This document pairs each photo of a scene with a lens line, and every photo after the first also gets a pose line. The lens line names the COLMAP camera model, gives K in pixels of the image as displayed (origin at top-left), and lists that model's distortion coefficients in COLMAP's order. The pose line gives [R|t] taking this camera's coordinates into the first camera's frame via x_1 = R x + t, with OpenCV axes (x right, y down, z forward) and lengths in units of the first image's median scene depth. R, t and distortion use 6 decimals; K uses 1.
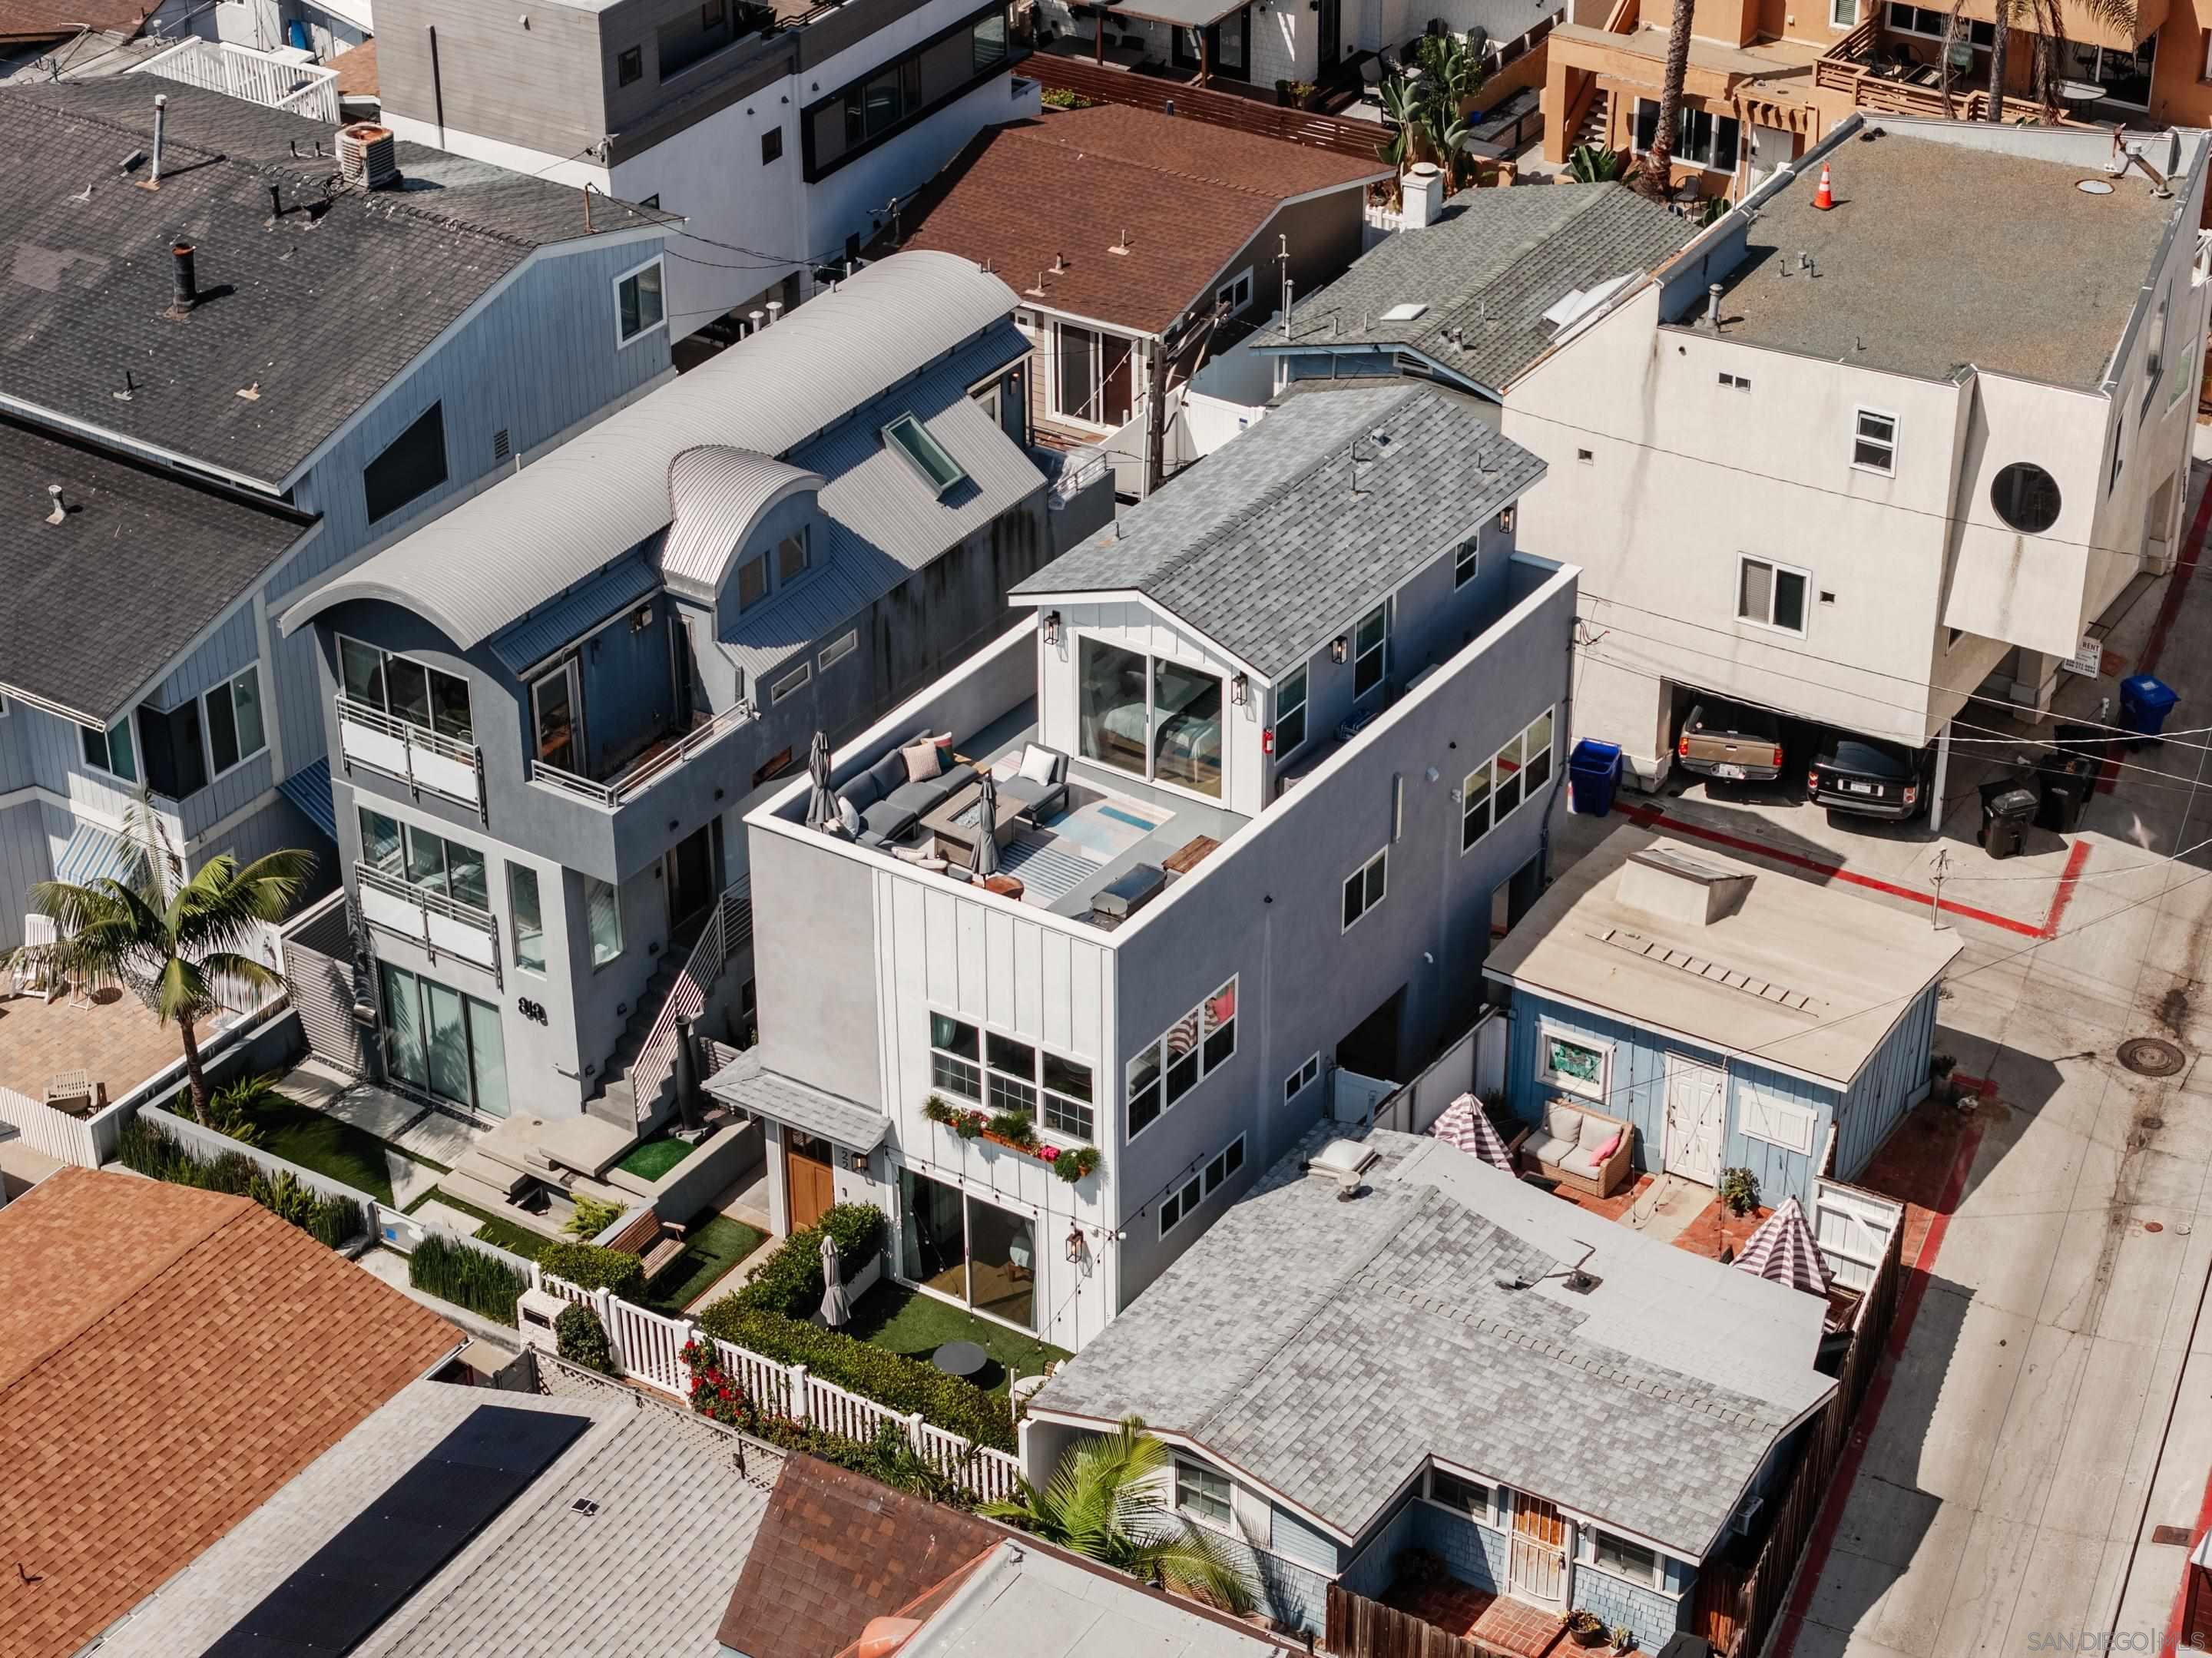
lens RADIAL K [[4404.7, 0, 1112.7], [0, 4404.7, 827.6], [0, 0, 1]] dist [-0.223504, 0.784017]
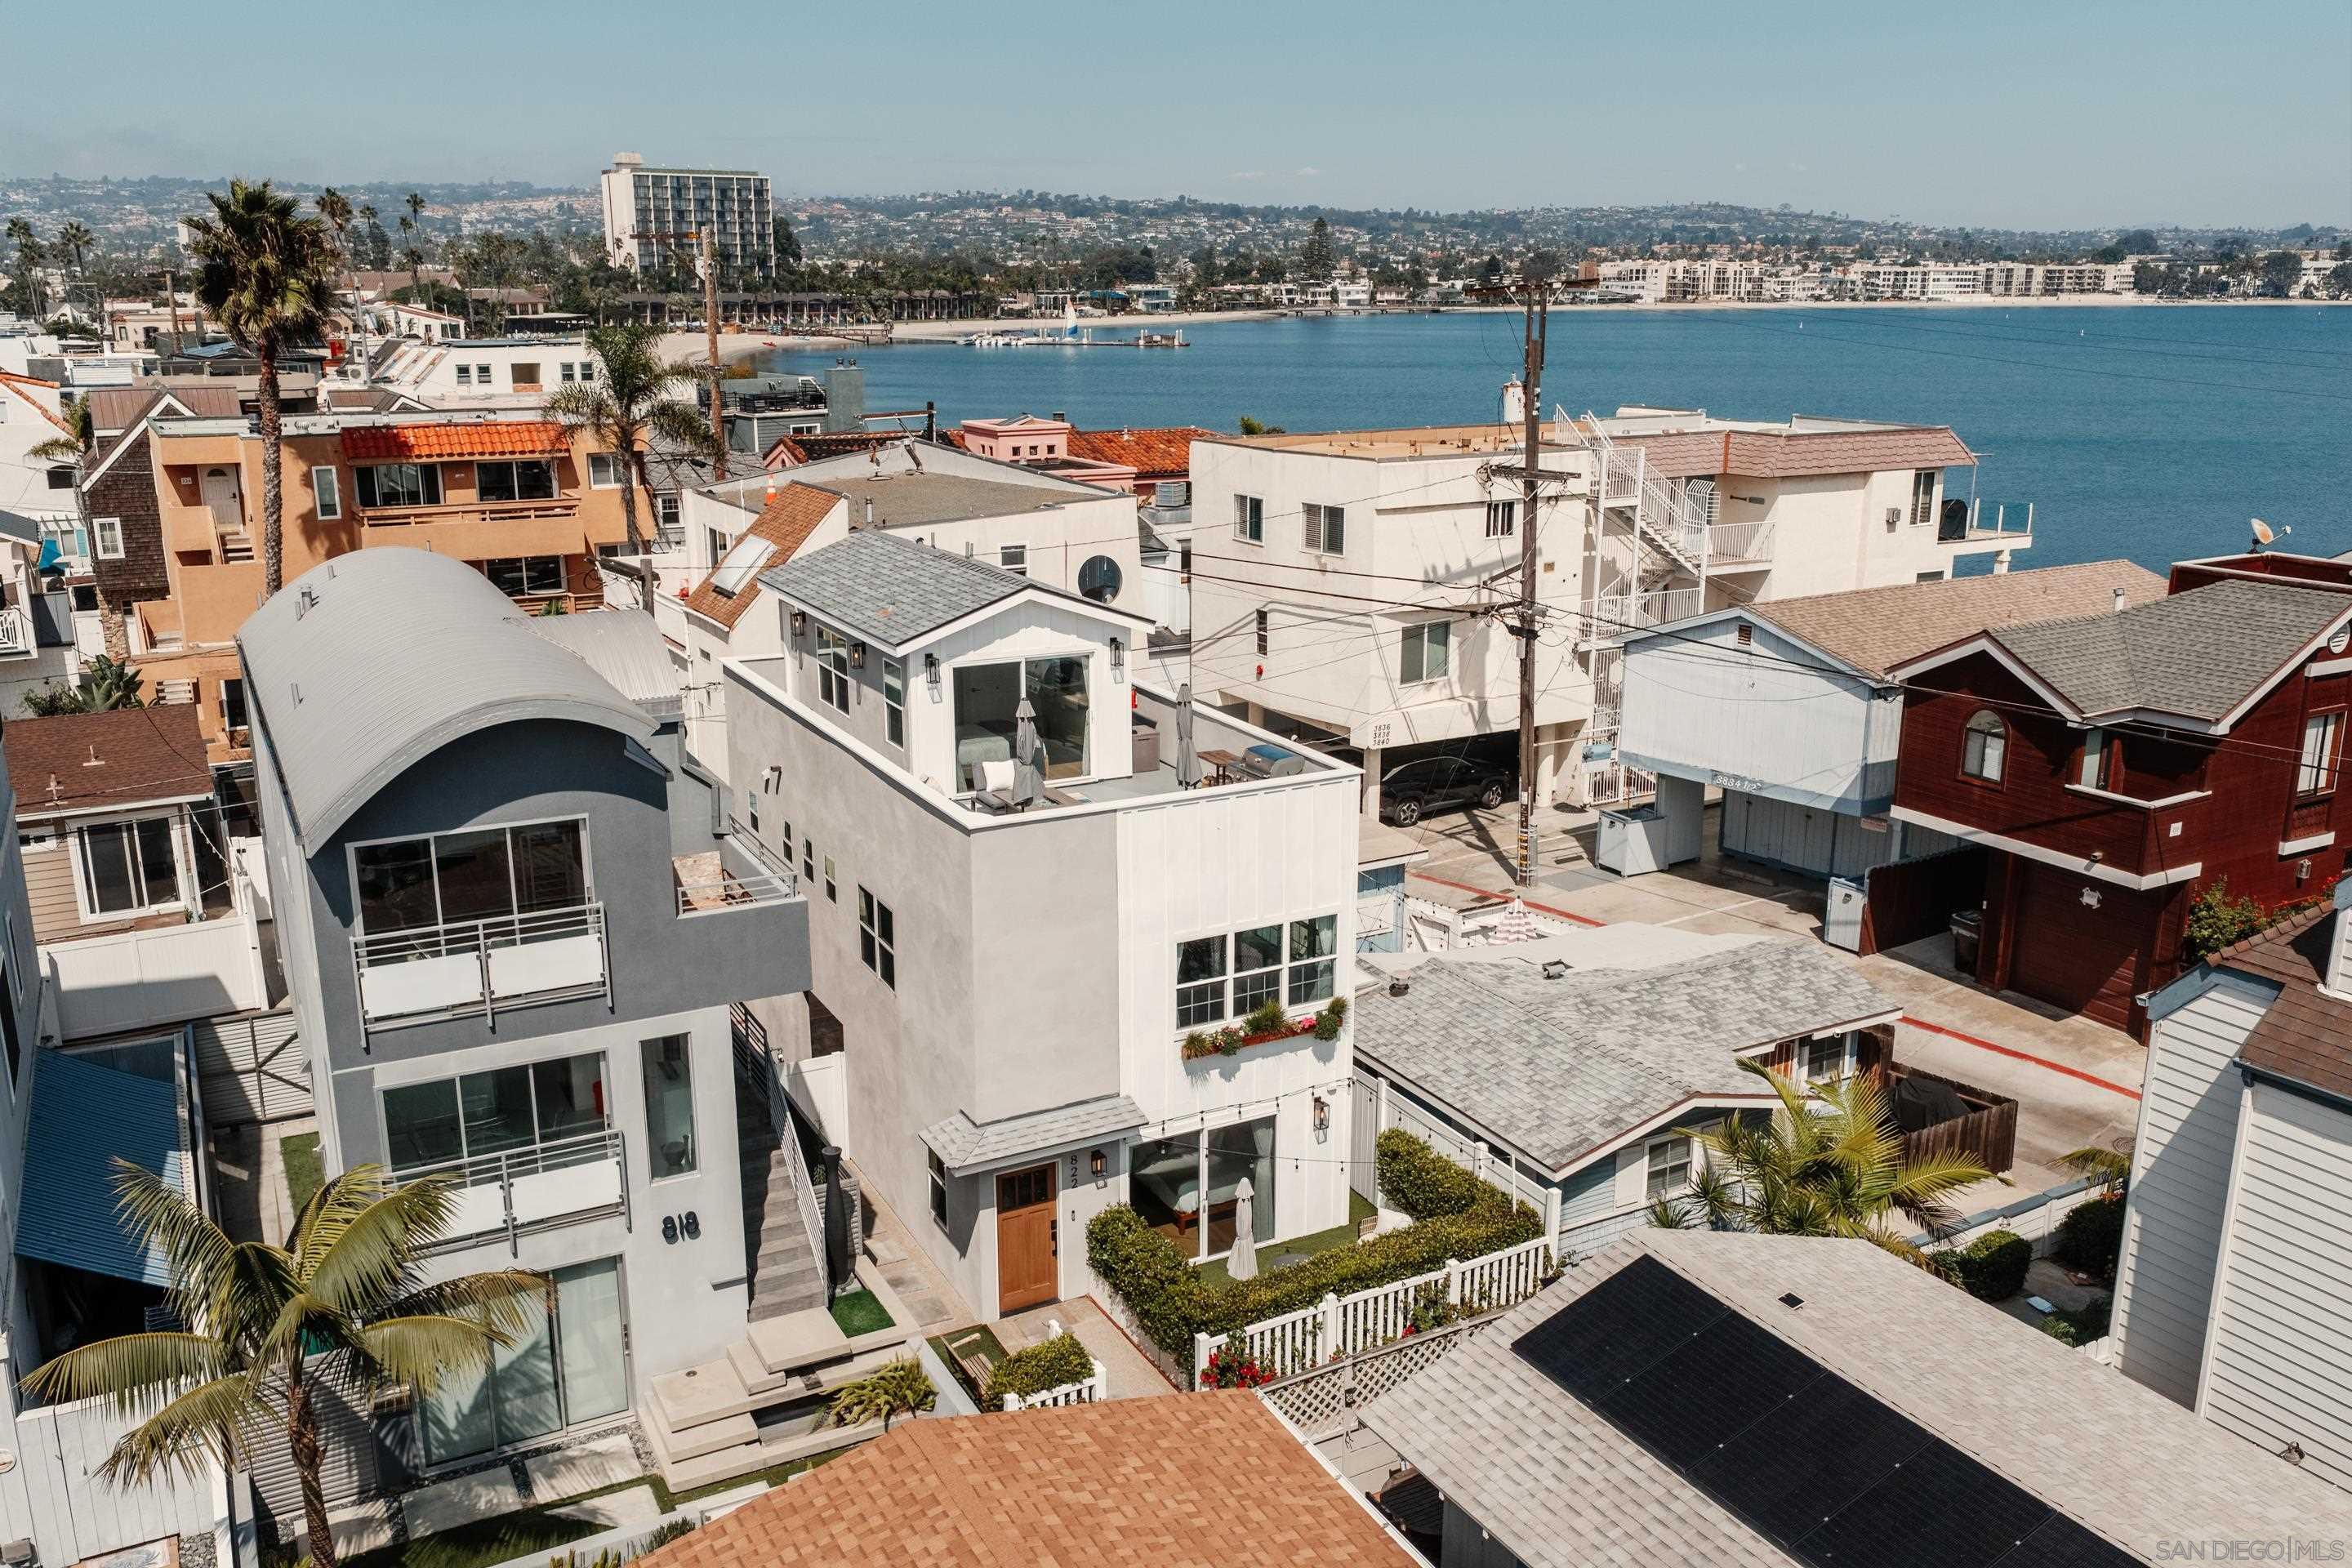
lens RADIAL K [[1944.4, 0, 1226.7], [0, 1944.4, 779.3], [0, 0, 1]] dist [0.007568, -0.007942]
pose [[0.475968, -0.222358, 0.850889, -0.384157], [0.456648, 0.889349, -0.023030, 0.022036], [-0.751616, 0.399518, 0.524841, 0.699677]]
